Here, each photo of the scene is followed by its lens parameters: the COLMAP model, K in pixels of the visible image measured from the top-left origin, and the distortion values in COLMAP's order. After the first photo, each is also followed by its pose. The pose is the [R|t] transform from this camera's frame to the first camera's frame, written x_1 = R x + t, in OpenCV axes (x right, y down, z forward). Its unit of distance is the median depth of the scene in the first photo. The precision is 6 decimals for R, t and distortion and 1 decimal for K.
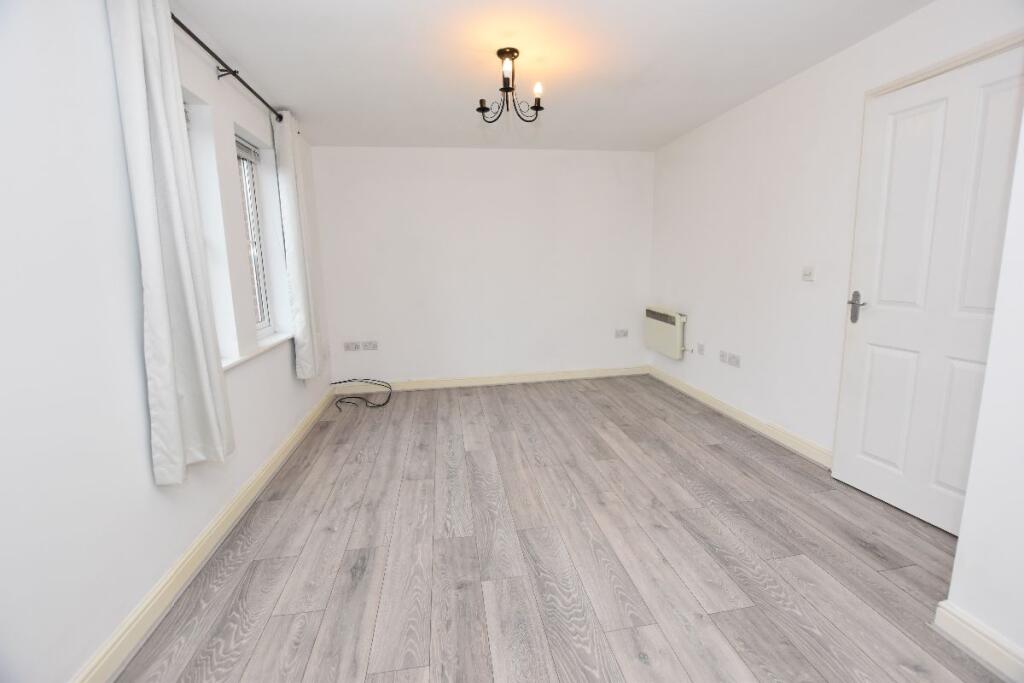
lens RADIAL K [[453.3, 0, 515.3], [0, 453.3, 340.6], [0, 0, 1]] dist [-0.022964, 0.000262]
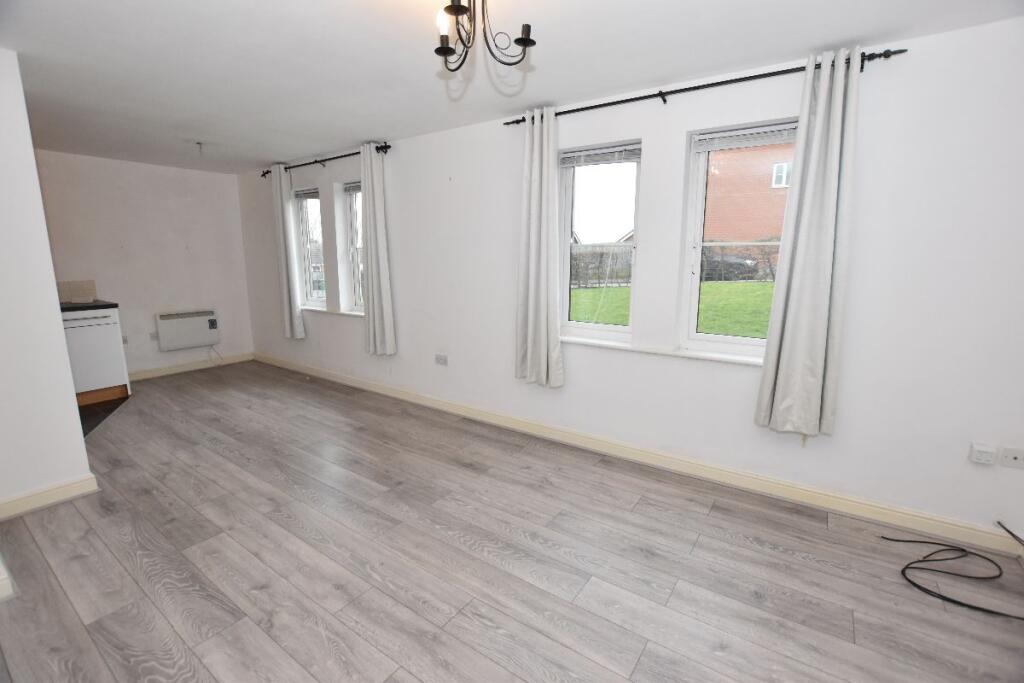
lens RADIAL K [[453.3, 0, 507.7], [0, 453.3, 343.3], [0, 0, 1]] dist [-0.022964, 0.000262]
pose [[-0.702613, 0.157001, -0.694036, 0.467708], [-0.103466, 0.942448, 0.317940, -0.327328], [0.704010, 0.295198, -0.645932, 1.603694]]
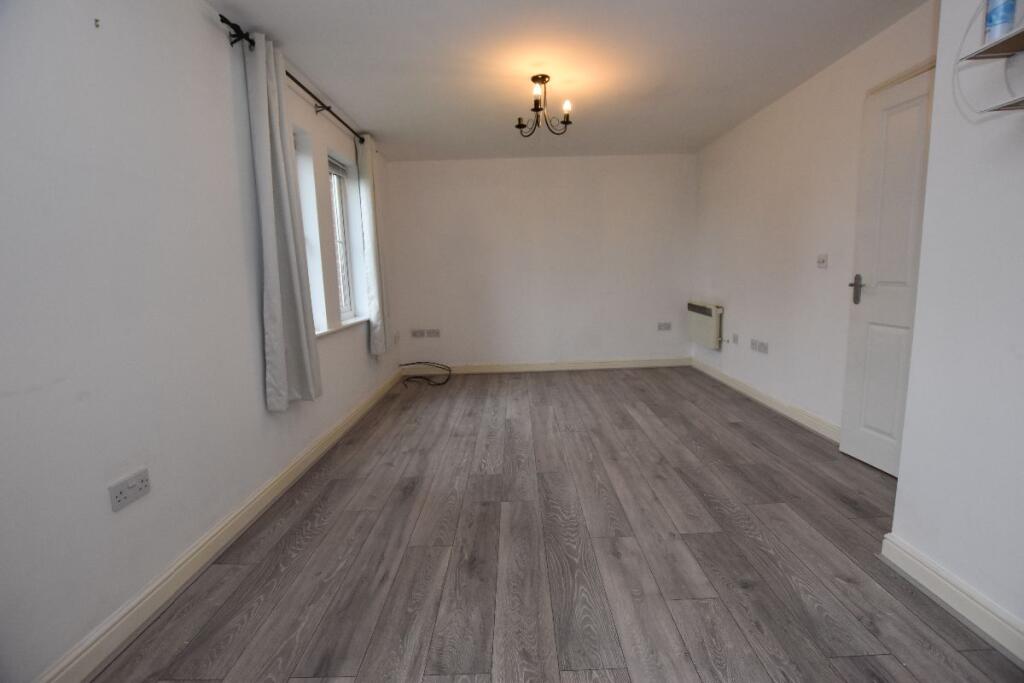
lens RADIAL K [[453.3, 0, 516.3], [0, 453.3, 341.1], [0, 0, 1]] dist [-0.022964, 0.000262]
pose [[0.987987, 0.016620, -0.153642, 0.116930], [-0.018817, 0.999740, -0.012855, 0.078529], [0.153389, 0.015591, 0.988043, -0.188021]]
